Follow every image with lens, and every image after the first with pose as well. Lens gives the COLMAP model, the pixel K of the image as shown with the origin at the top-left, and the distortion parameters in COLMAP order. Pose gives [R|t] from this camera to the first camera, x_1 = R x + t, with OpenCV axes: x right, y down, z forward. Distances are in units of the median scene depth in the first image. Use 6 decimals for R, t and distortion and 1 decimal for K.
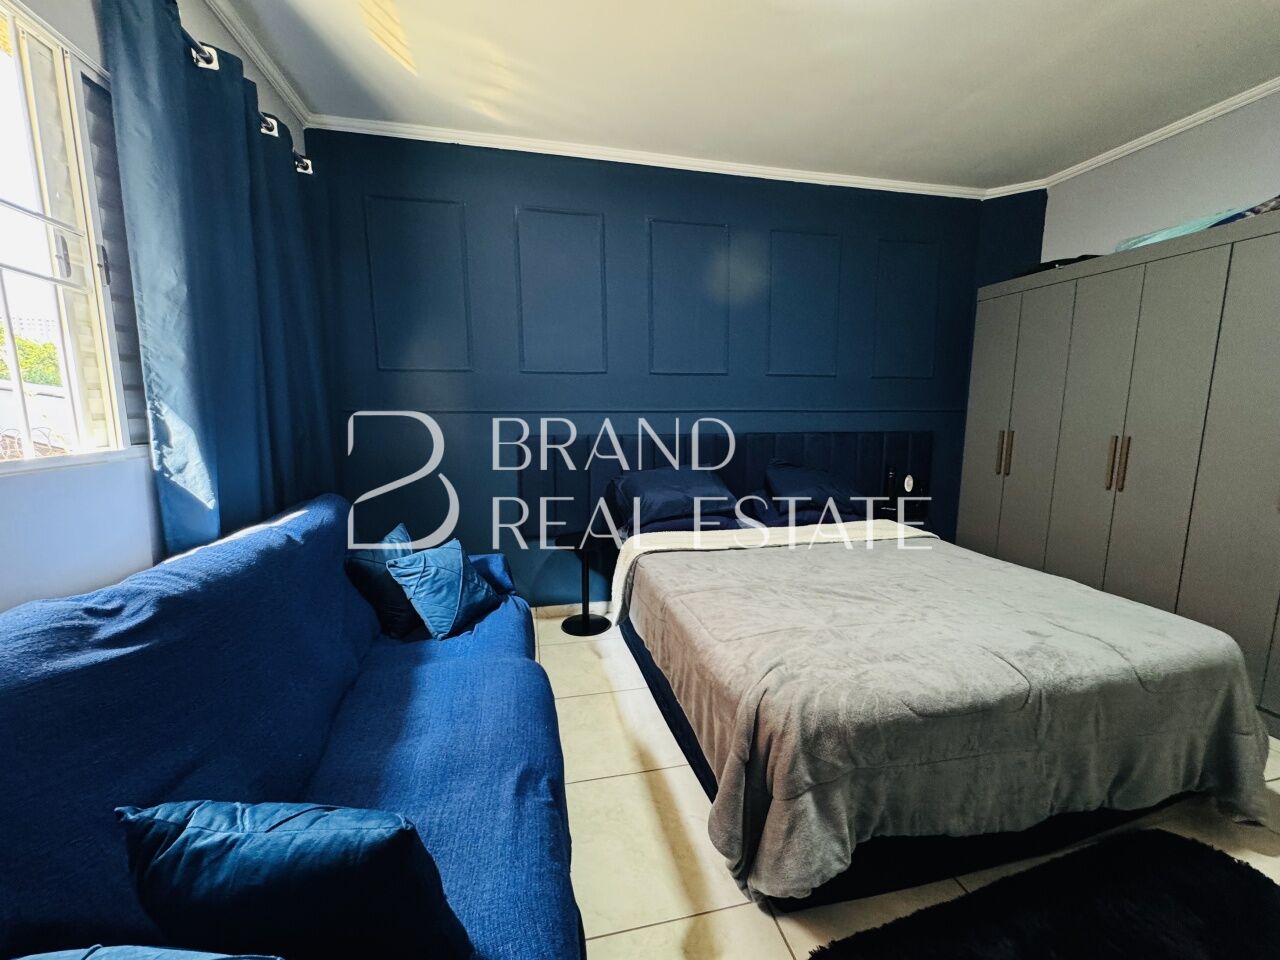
lens RADIAL K [[511.4, 0, 639.2], [0, 511.4, 480.0], [0, 0, 1]] dist [-0.001979, 0.000444]
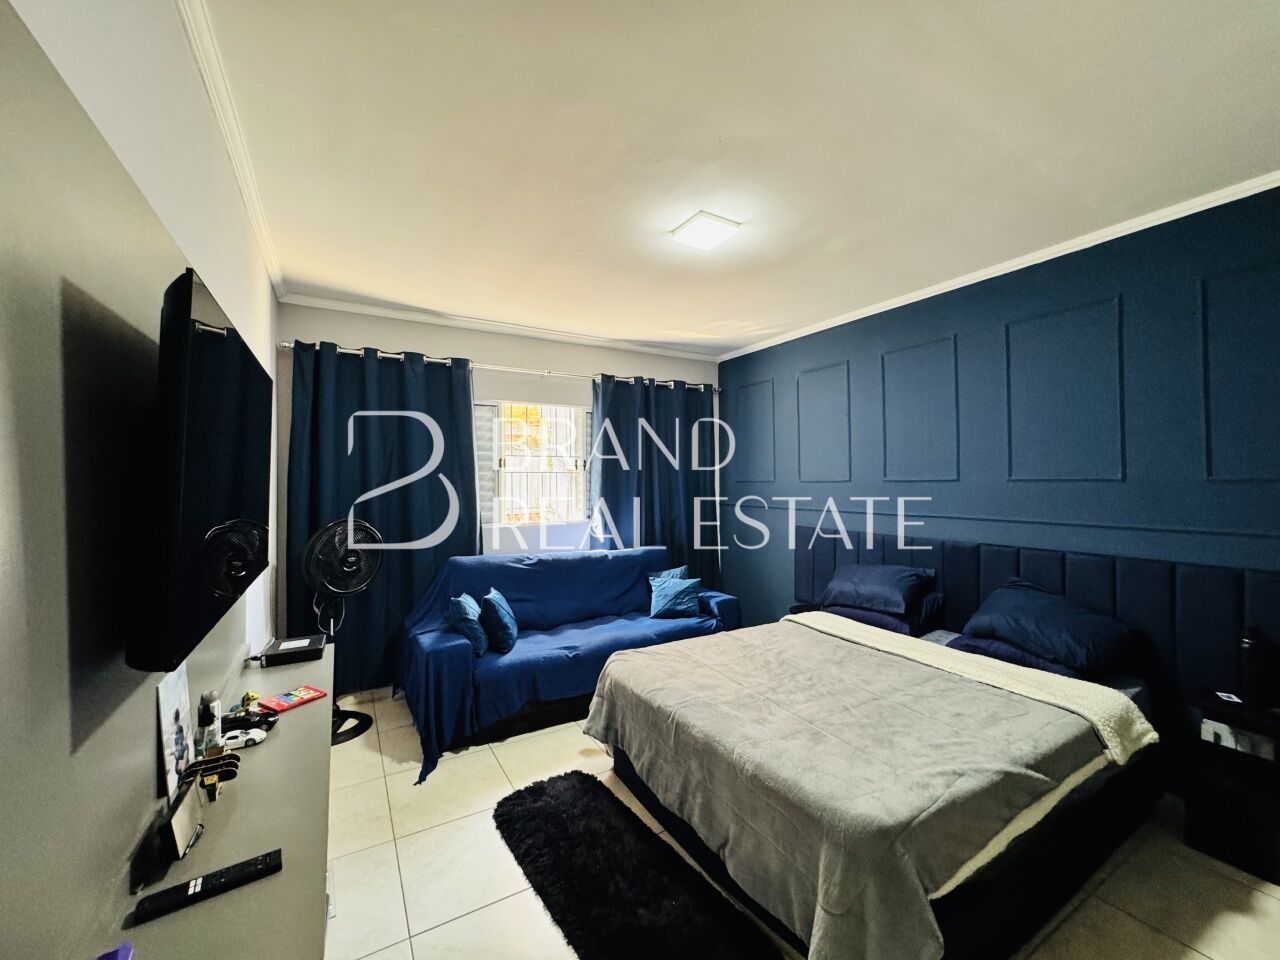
lens RADIAL K [[511.4, 0, 639.2], [0, 511.4, 480.0], [0, 0, 1]] dist [-0.001979, 0.000444]
pose [[0.303653, -0.001468, -0.952782, 1.203921], [-0.126047, 0.991147, -0.041698, -0.120086], [0.944408, 0.132757, 0.300779, 0.179729]]
